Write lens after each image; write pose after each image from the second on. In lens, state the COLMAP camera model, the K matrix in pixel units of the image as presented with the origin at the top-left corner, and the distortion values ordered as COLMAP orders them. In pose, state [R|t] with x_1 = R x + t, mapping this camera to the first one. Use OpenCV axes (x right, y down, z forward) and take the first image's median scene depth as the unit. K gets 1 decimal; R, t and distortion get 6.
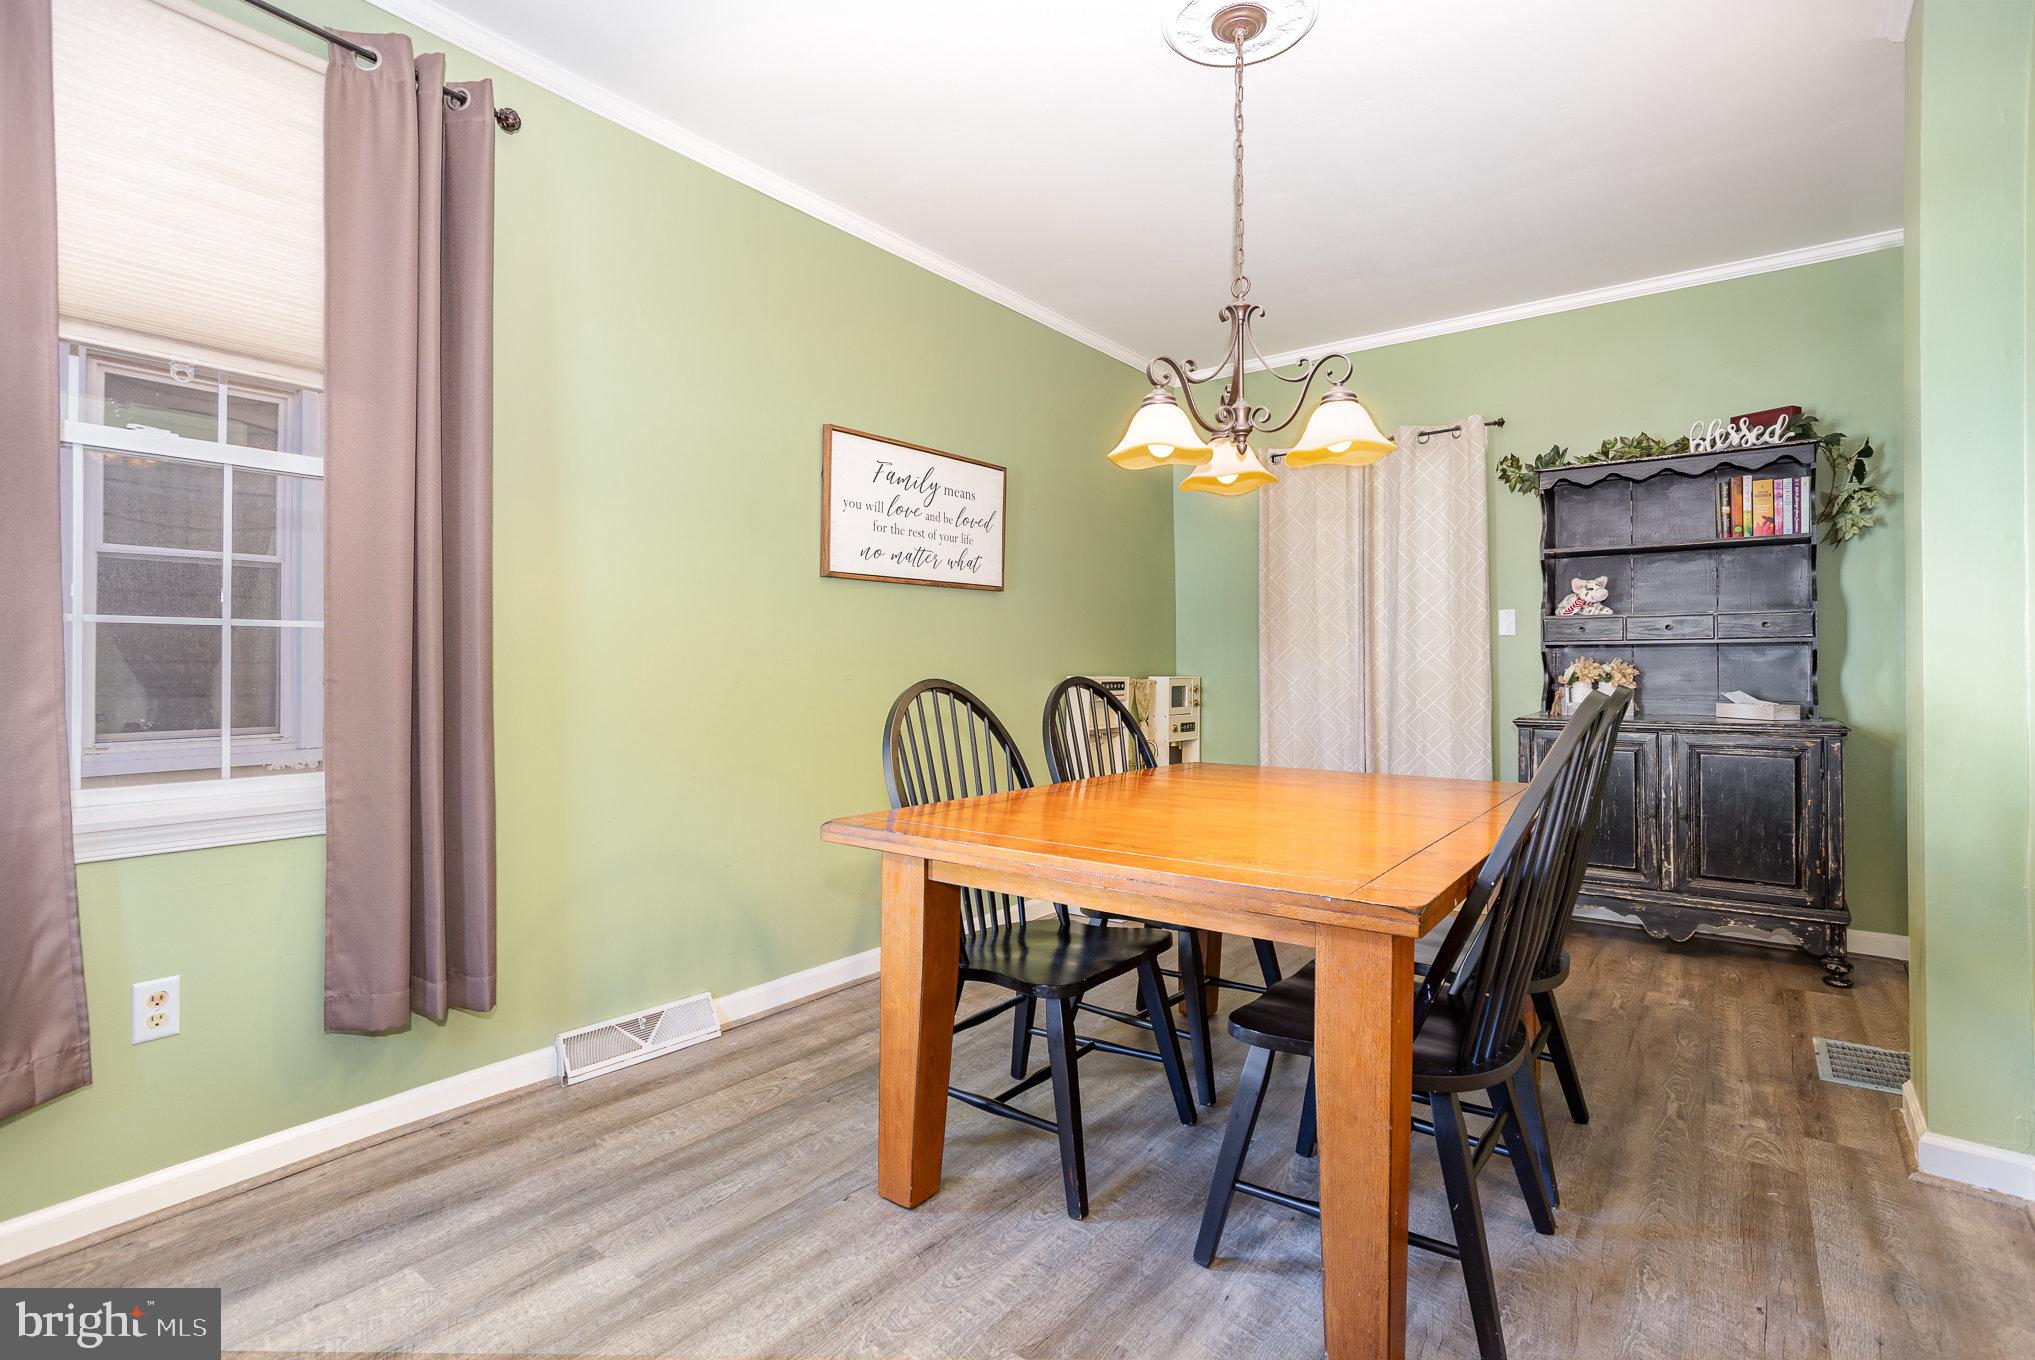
lens RADIAL K [[985.9, 0, 1011.6], [0, 985.9, 663.2], [0, 0, 1]] dist [-0.014708, -0.000013]
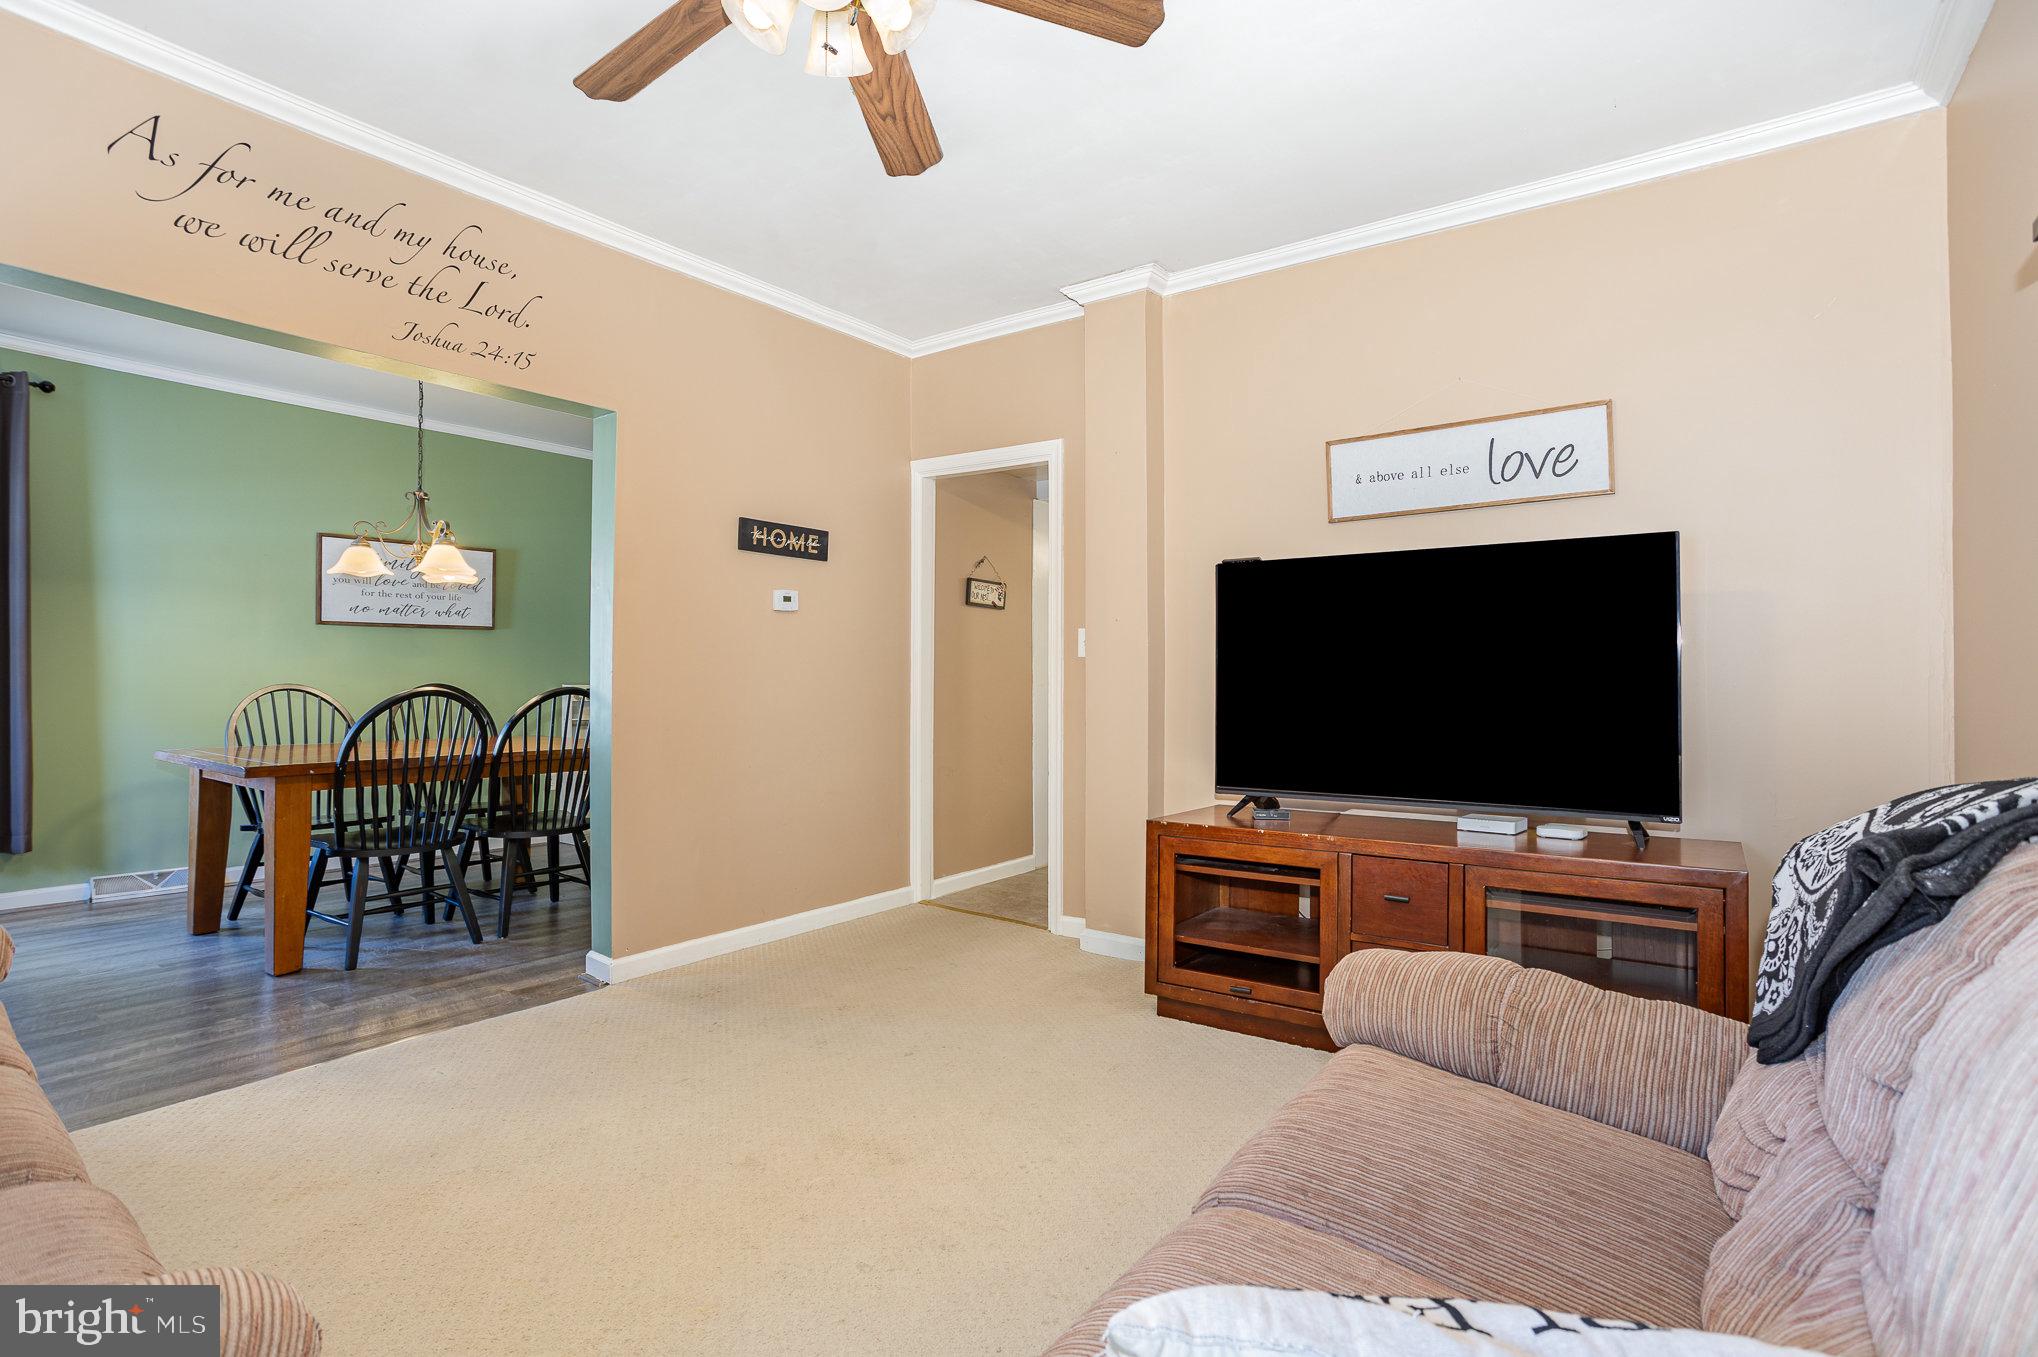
lens RADIAL K [[974.2, 0, 1025.8], [0, 974.2, 666.7], [0, 0, 1]] dist [-0.024068, 0.007867]
pose [[0.999546, 0.004486, 0.029810, 0.892670], [-0.004092, 0.999904, -0.013272, 0.001103], [-0.029867, 0.013144, 0.999467, -0.616985]]
